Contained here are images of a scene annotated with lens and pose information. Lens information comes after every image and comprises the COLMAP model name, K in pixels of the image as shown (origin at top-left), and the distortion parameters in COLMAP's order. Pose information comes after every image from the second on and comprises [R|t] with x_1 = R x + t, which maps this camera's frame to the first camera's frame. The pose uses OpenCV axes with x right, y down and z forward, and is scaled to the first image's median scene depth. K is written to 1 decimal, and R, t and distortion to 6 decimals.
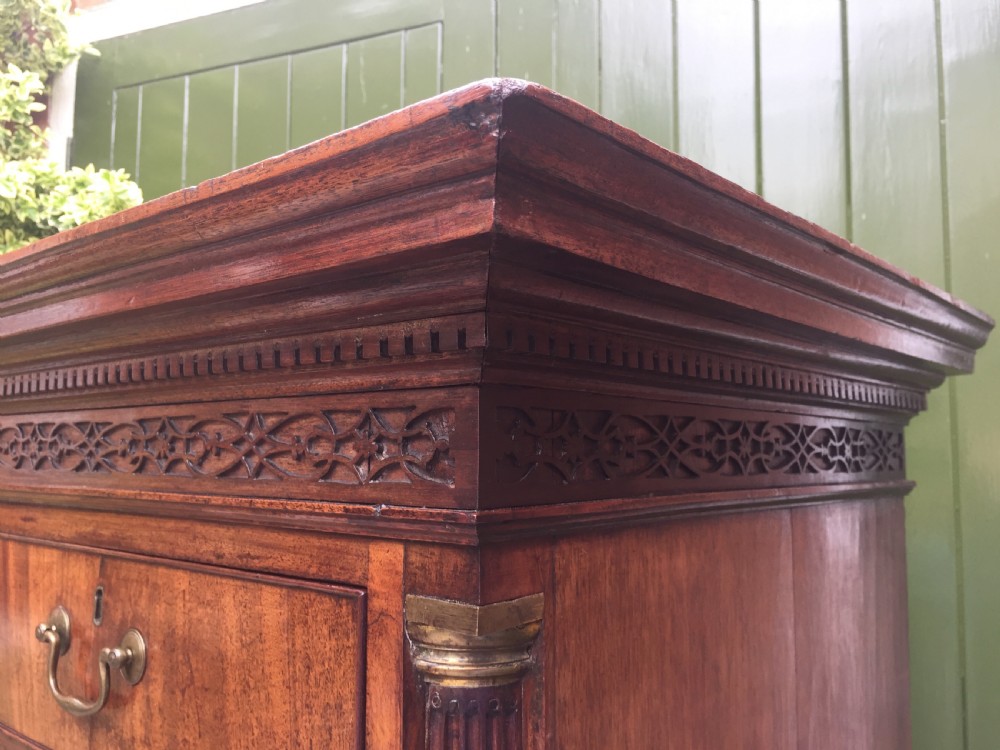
lens RADIAL K [[864.9, 0, 498.2], [0, 864.9, 368.1], [0, 0, 1]] dist [0.071598, -0.106140]
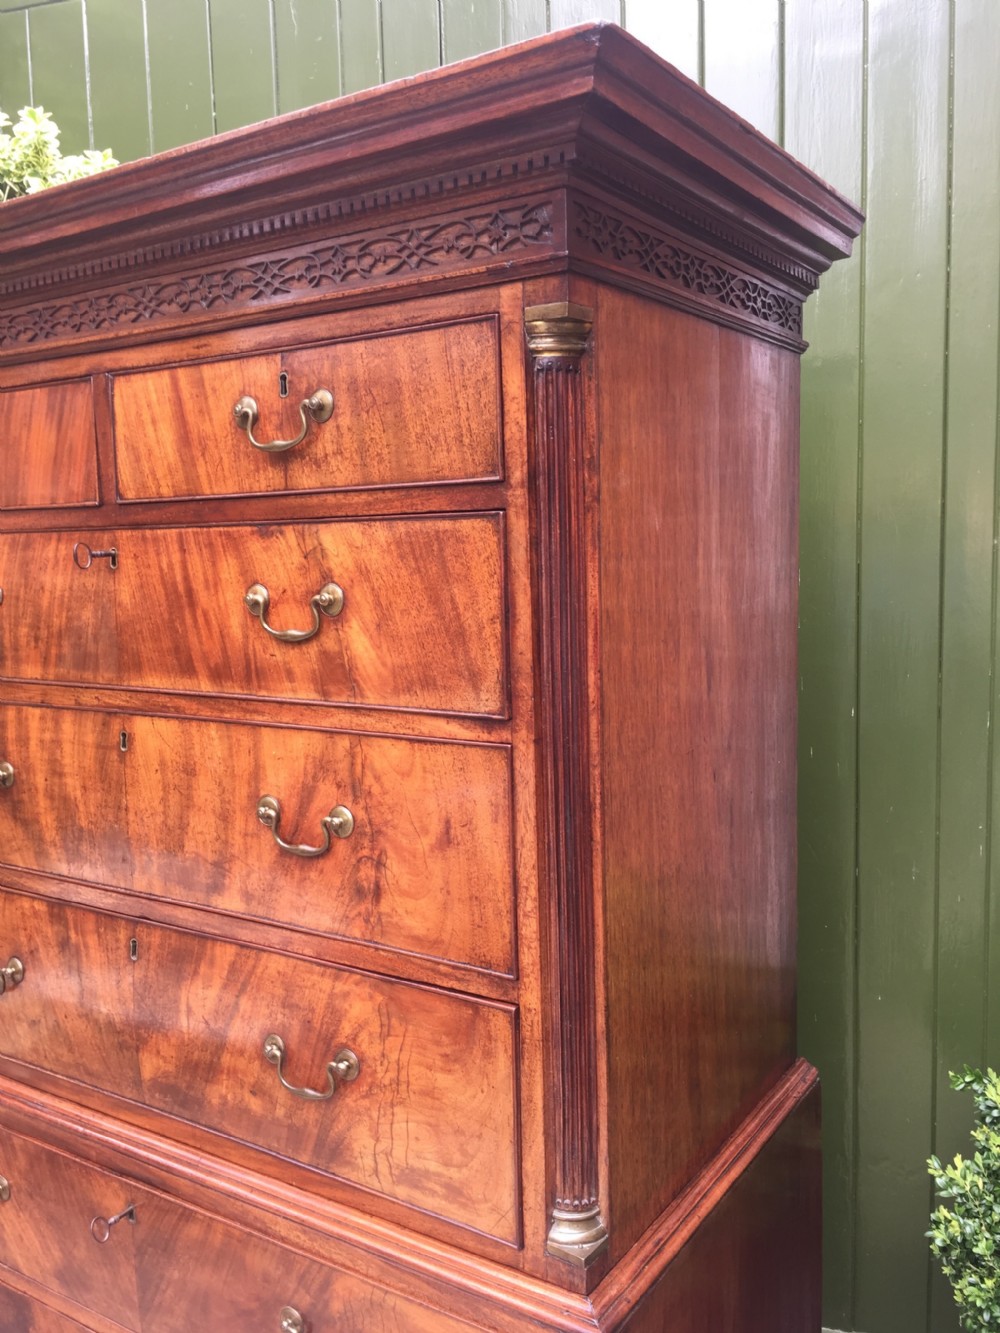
lens RADIAL K [[1153.0, 0, 501.7], [0, 1153.0, 667.4], [0, 0, 1]] dist [0.071598, -0.106140]
pose [[0.991699, -0.043853, 0.120871, -0.417037], [0.019596, 0.980607, 0.195001, 0.446565], [-0.127079, -0.191014, 0.973327, -1.383436]]
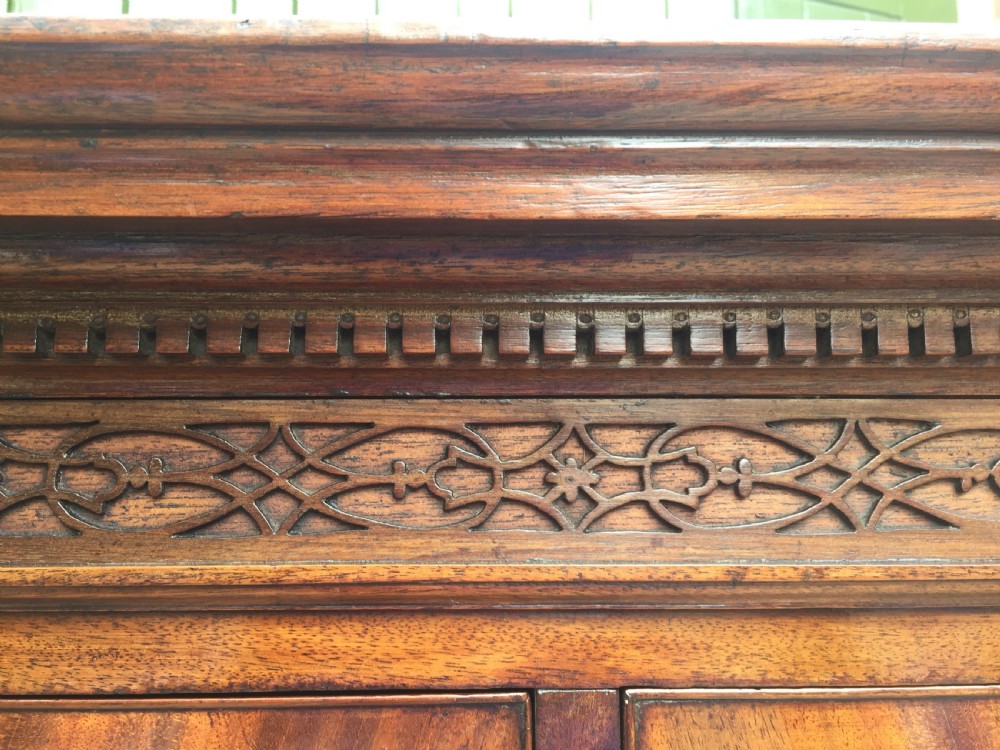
lens RADIAL K [[842.5, 0, 532.3], [0, 842.5, 379.6], [0, 0, 1]] dist [0.031107, -0.006671]
pose [[0.732533, 0.067367, 0.677390, -1.420423], [-0.053374, 0.997712, -0.041503, 0.101425], [-0.678636, -0.005753, 0.734452, 1.221931]]
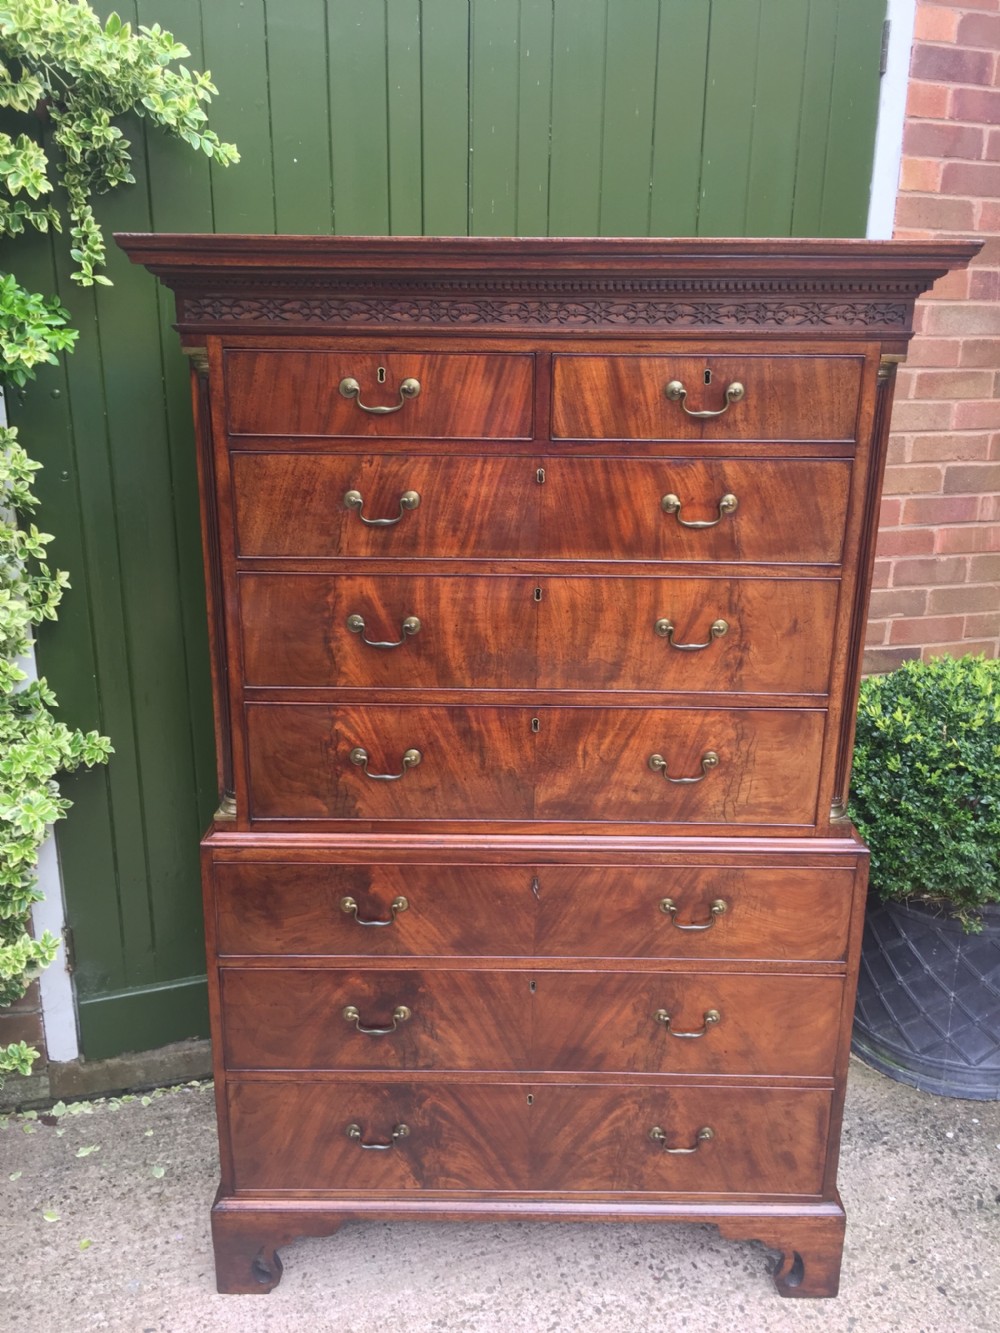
lens RADIAL K [[1153.0, 0, 501.5], [0, 1153.0, 669.5], [0, 0, 1]] dist [0.071598, -0.106140]
pose [[0.765283, -0.189865, 0.615055, -3.928036], [-0.062680, 0.928988, 0.364763, -0.176778], [-0.640635, -0.317699, 0.699038, -1.595527]]
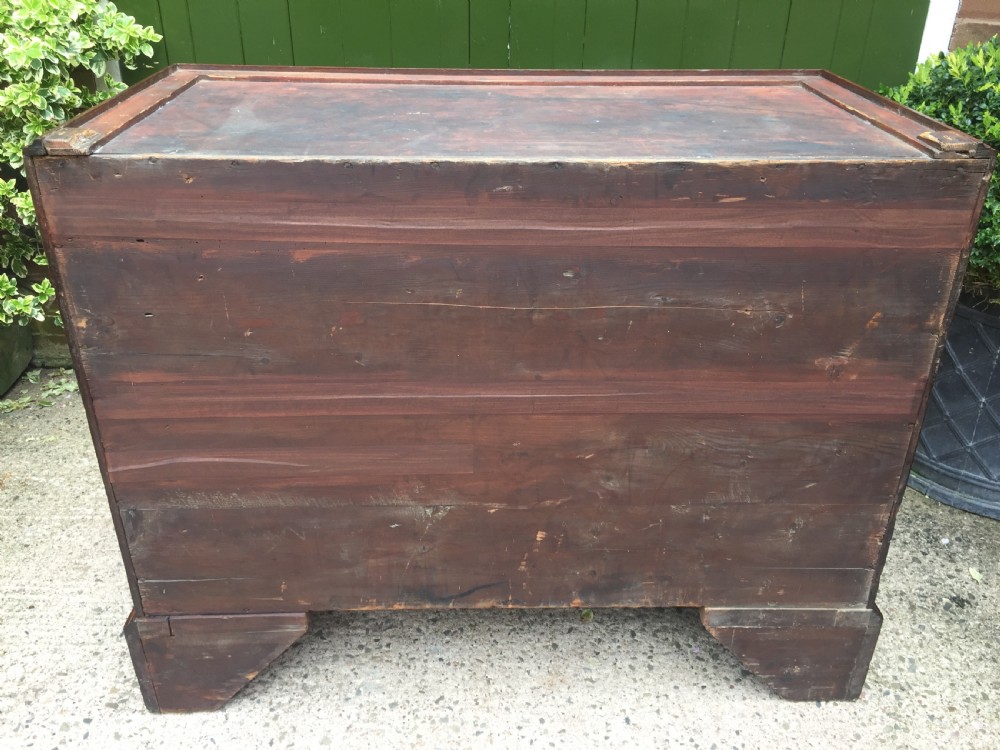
lens RADIAL K [[864.1, 0, 497.2], [0, 864.1, 379.9], [0, 0, 1]] dist [0.016155, -0.019616]
pose [[0.930560, -0.170435, 0.324053, -2.004188], [-0.038809, 0.834153, 0.550165, 1.345014], [-0.364078, -0.524538, 0.769615, -1.655015]]
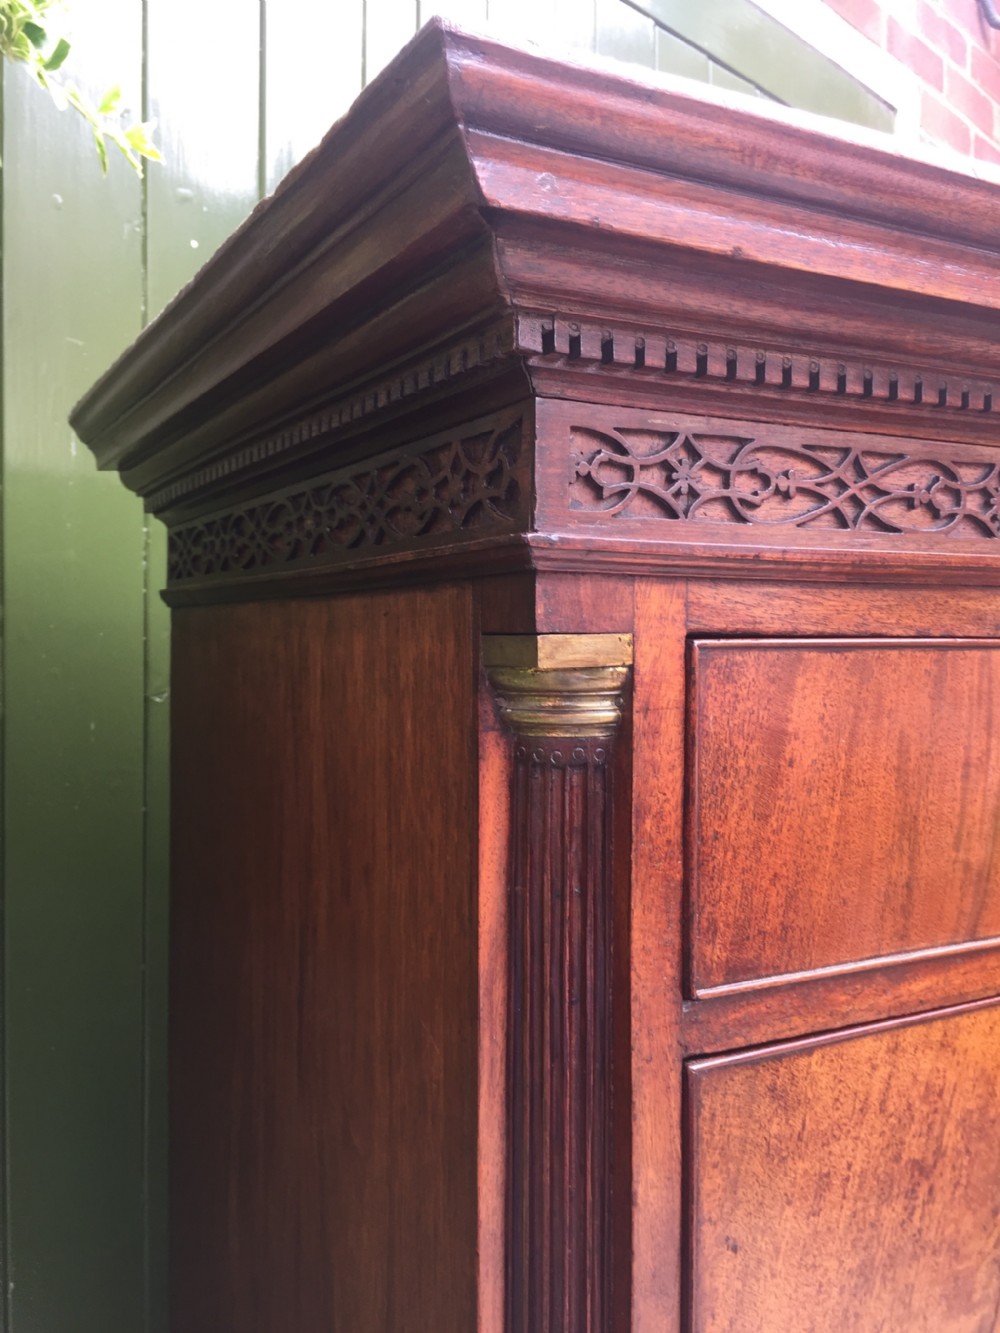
lens RADIAL K [[1153.0, 0, 507.4], [0, 1153.0, 663.0], [0, 0, 1]] dist [0.071598, -0.106140]
pose [[0.346516, -0.033974, 0.937429, -2.868859], [-0.085687, 0.994019, 0.067699, 0.308125], [-0.934122, -0.103784, 0.341532, 2.169796]]
